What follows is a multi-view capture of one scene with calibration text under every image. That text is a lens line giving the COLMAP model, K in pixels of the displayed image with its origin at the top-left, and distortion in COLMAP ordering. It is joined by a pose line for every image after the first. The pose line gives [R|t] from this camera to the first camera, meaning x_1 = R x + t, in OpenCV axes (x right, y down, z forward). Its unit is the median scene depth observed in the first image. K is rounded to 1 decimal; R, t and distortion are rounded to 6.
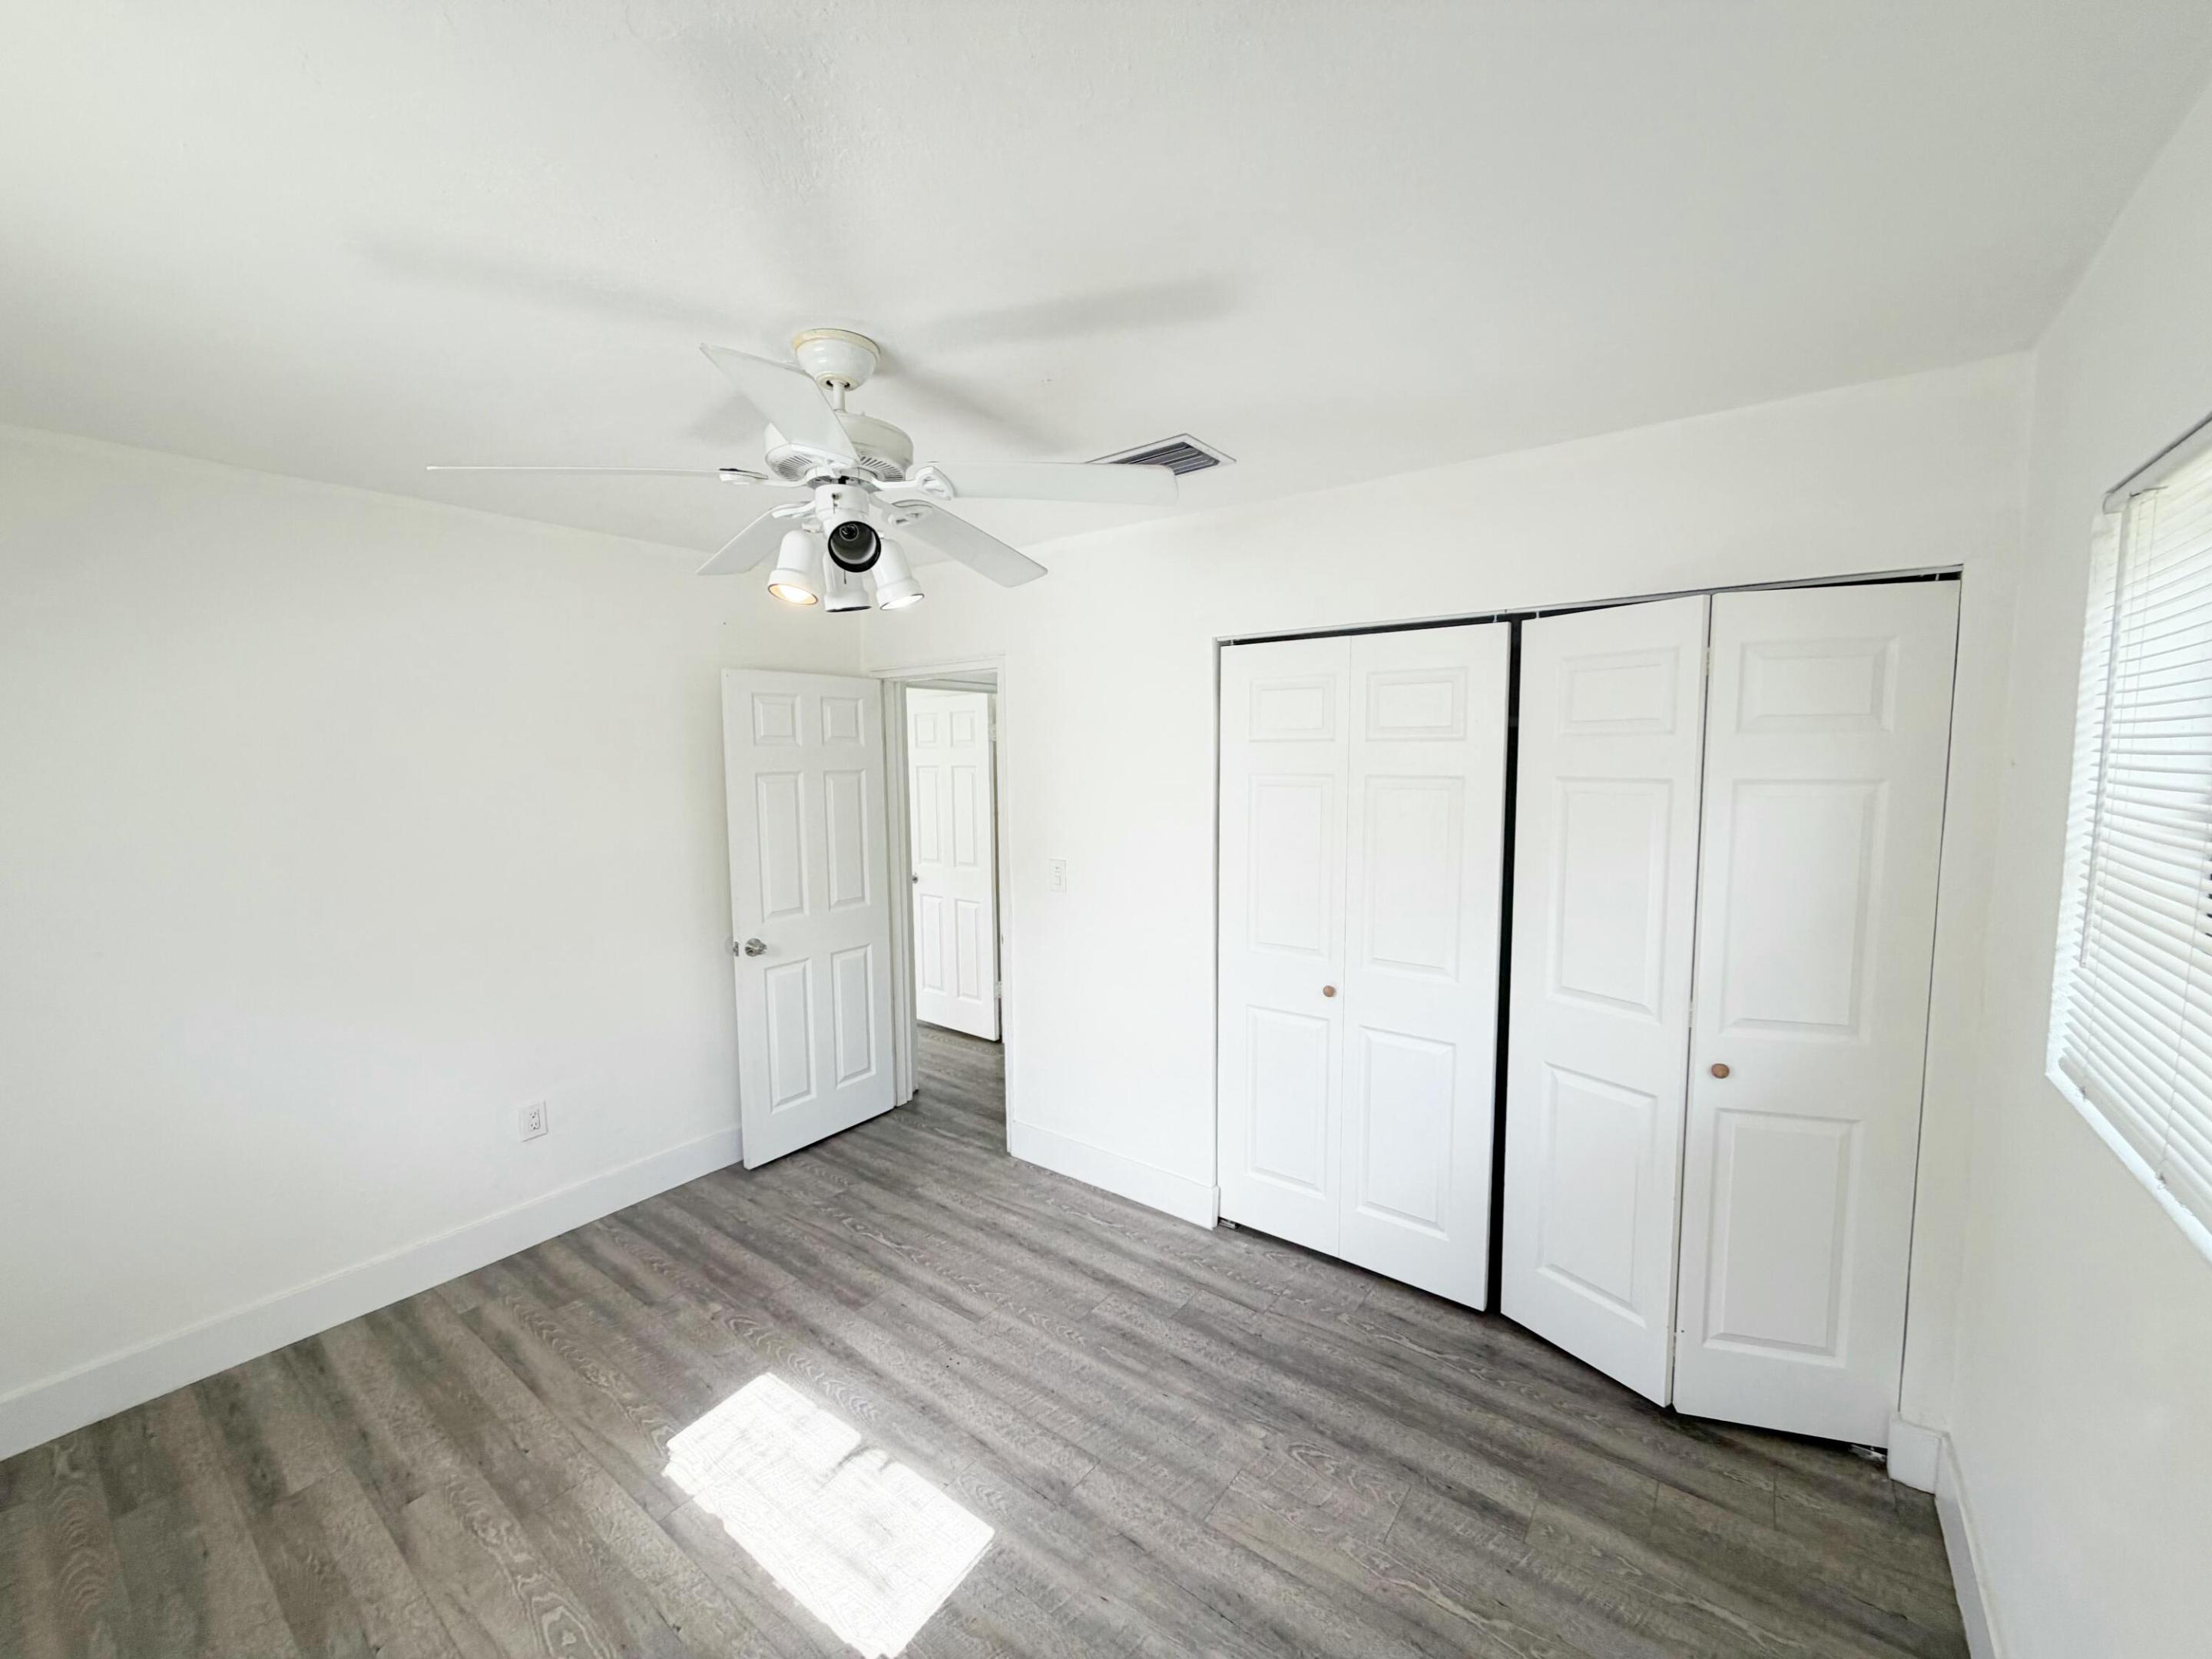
lens RADIAL K [[879.9, 0, 1104.5], [0, 879.9, 829.0], [0, 0, 1]] dist [0.000748, -0.000344]
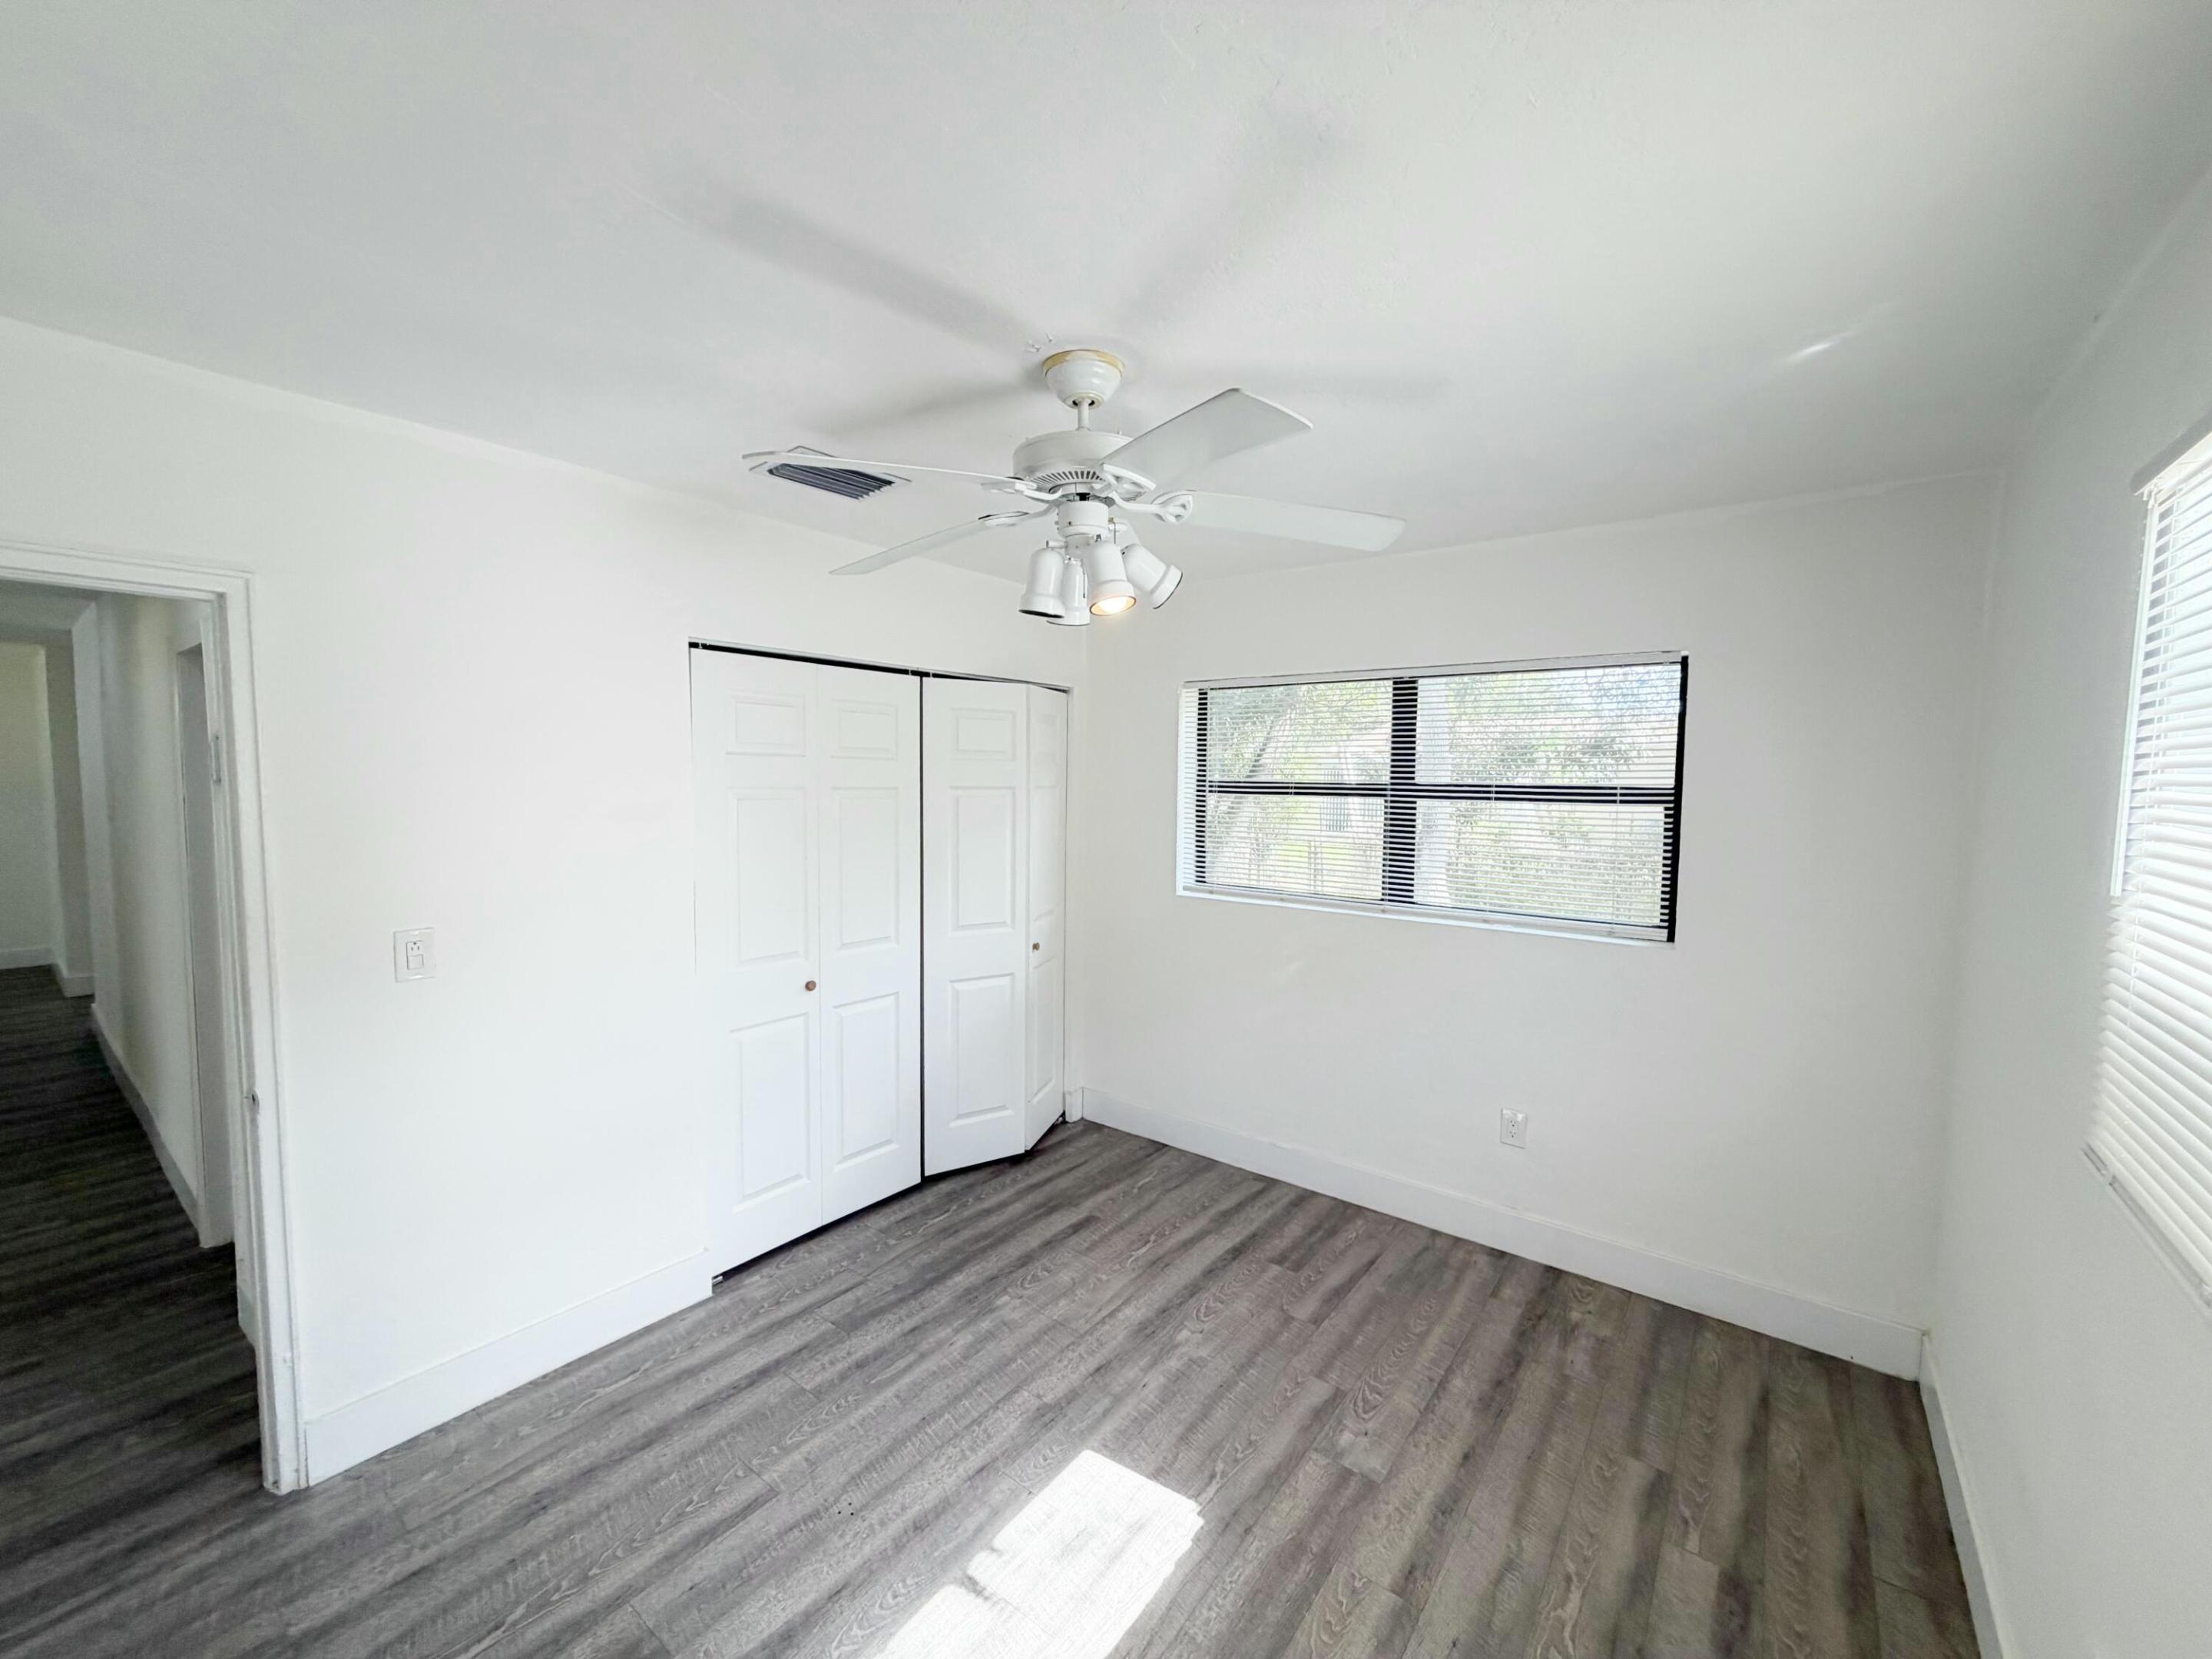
lens RADIAL K [[879.9, 0, 1104.2], [0, 879.9, 828.3], [0, 0, 1]] dist [0.000748, -0.000344]
pose [[0.009746, -0.052737, 0.998561, -0.969675], [0.076086, 0.995752, 0.051846, -0.045745], [-0.997054, 0.075471, 0.013717, 0.719336]]
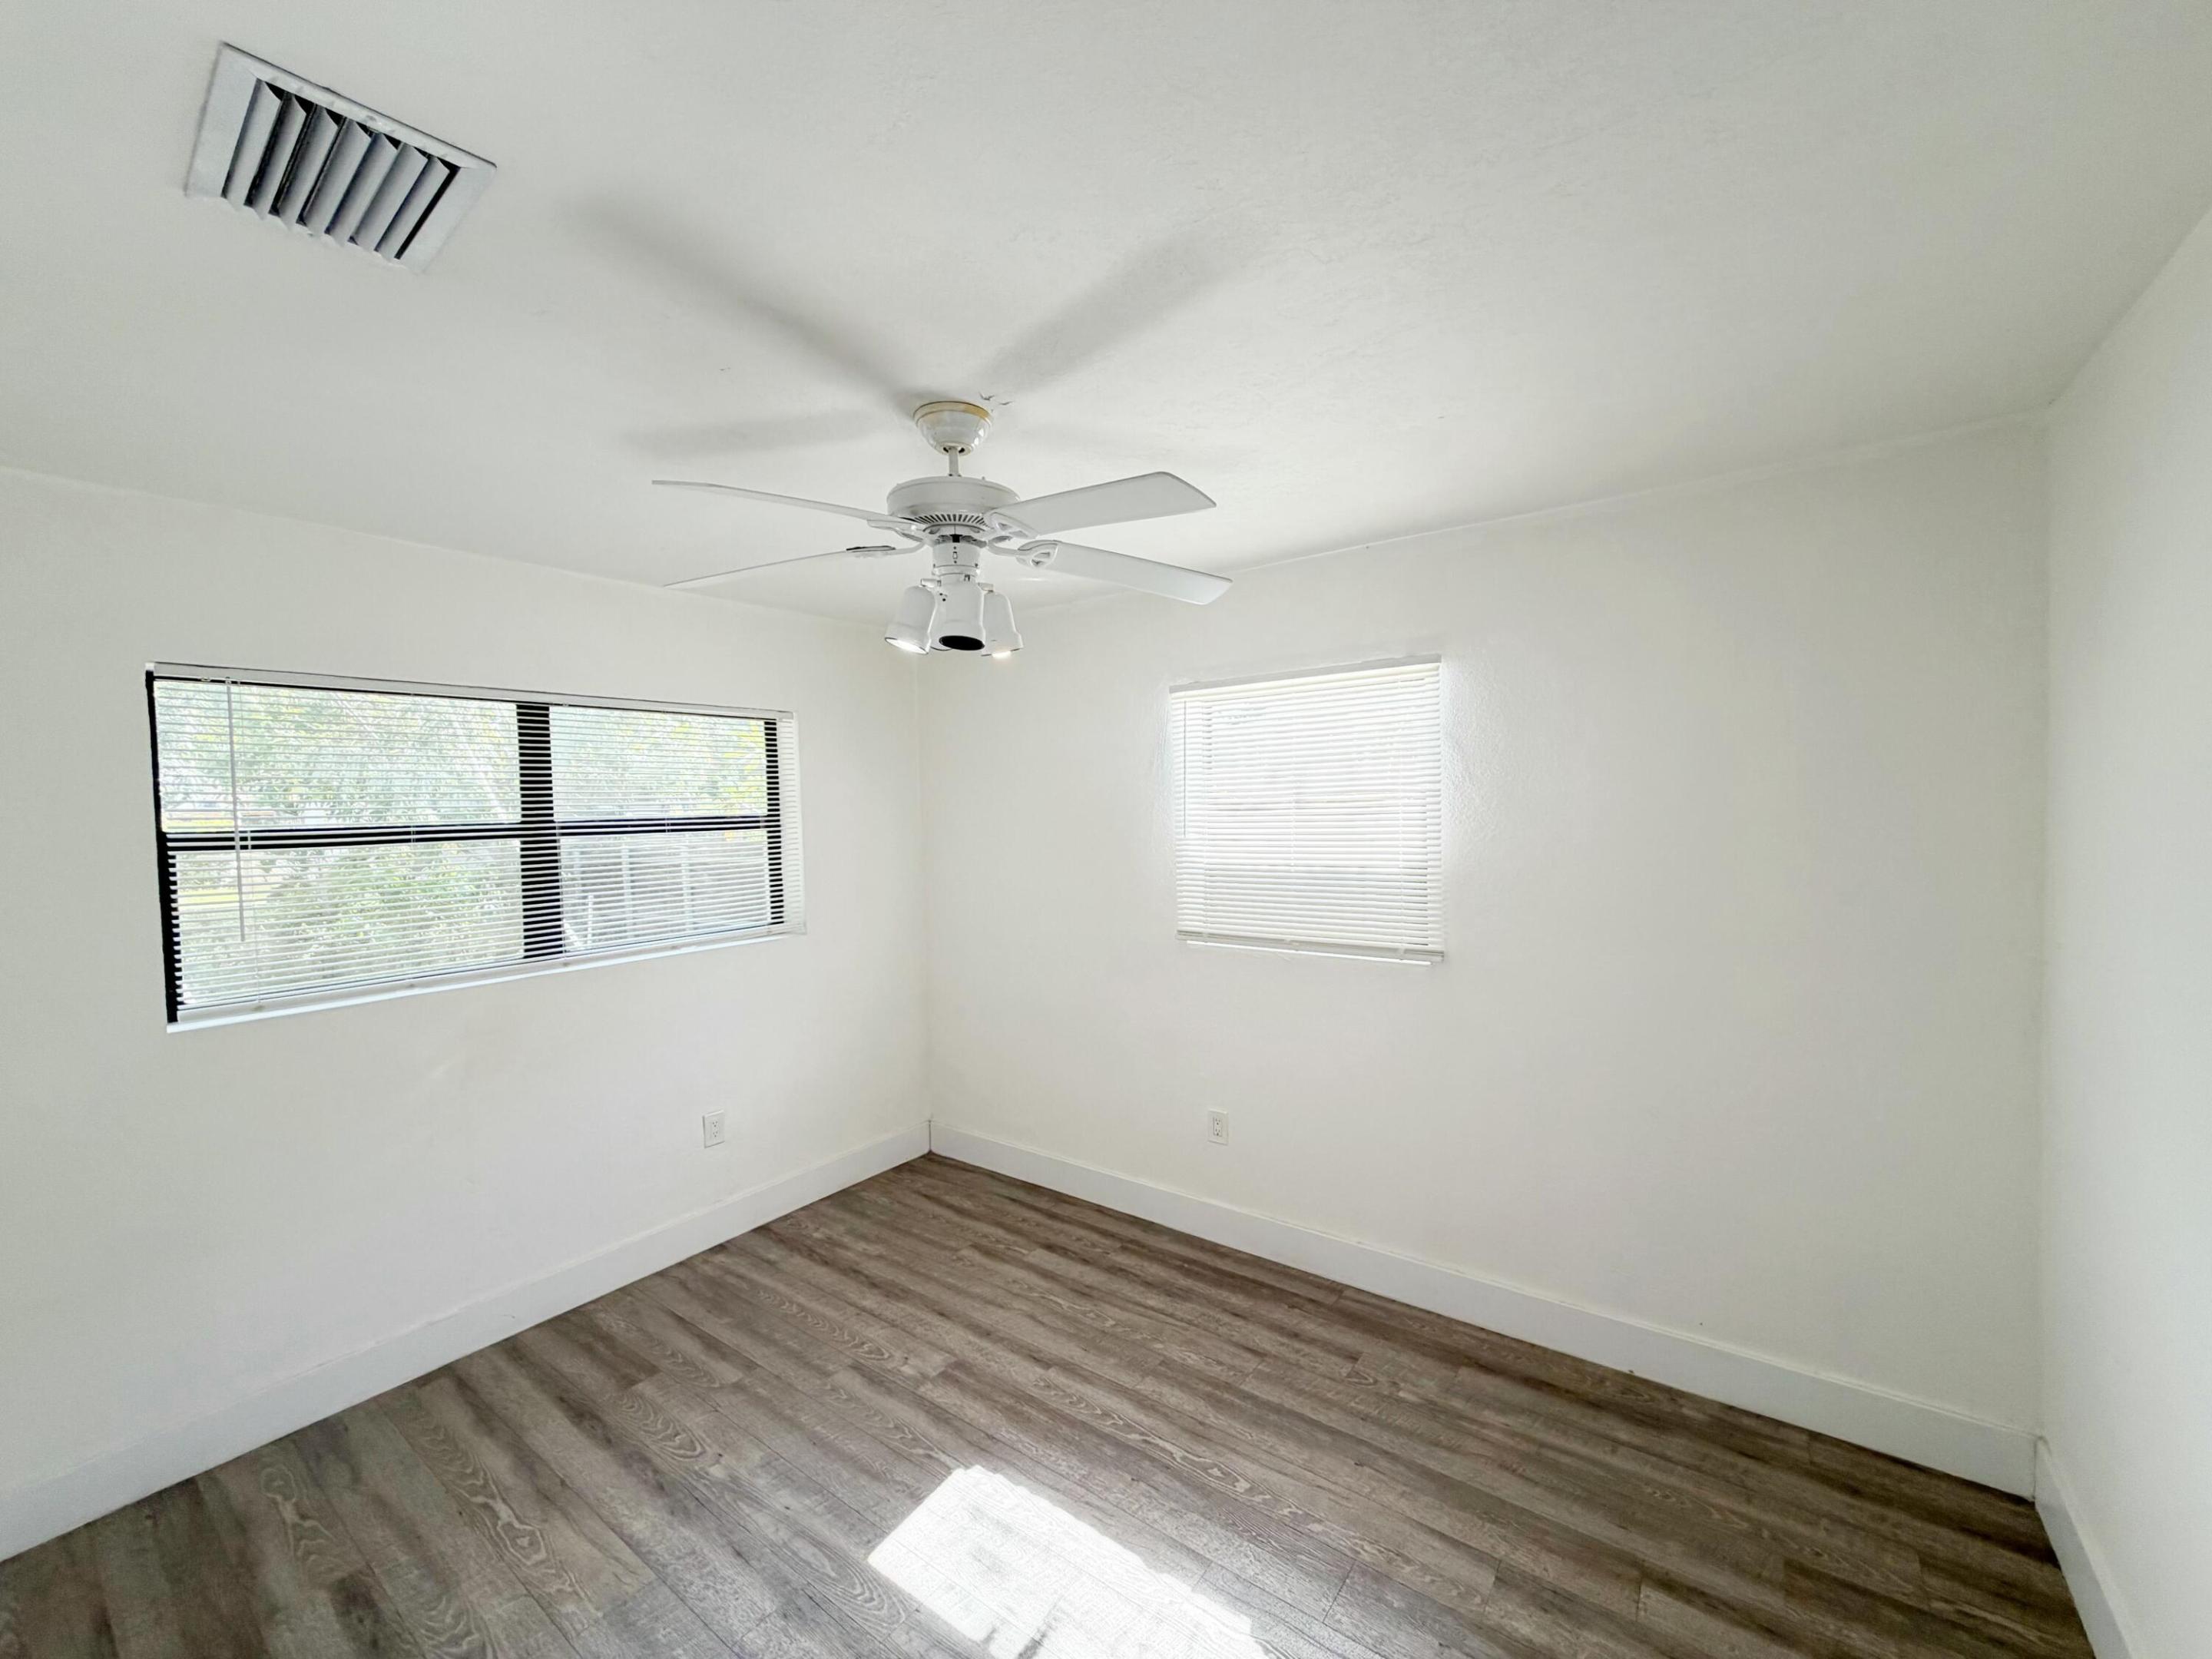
lens RADIAL K [[879.9, 0, 1106.9], [0, 879.9, 829.2], [0, 0, 1]] dist [0.000748, -0.000344]
pose [[-0.999380, 0.034243, -0.008231, -0.333266], [0.033036, 0.992482, 0.117845, -0.119107], [0.012204, 0.117500, -0.992998, 1.528394]]
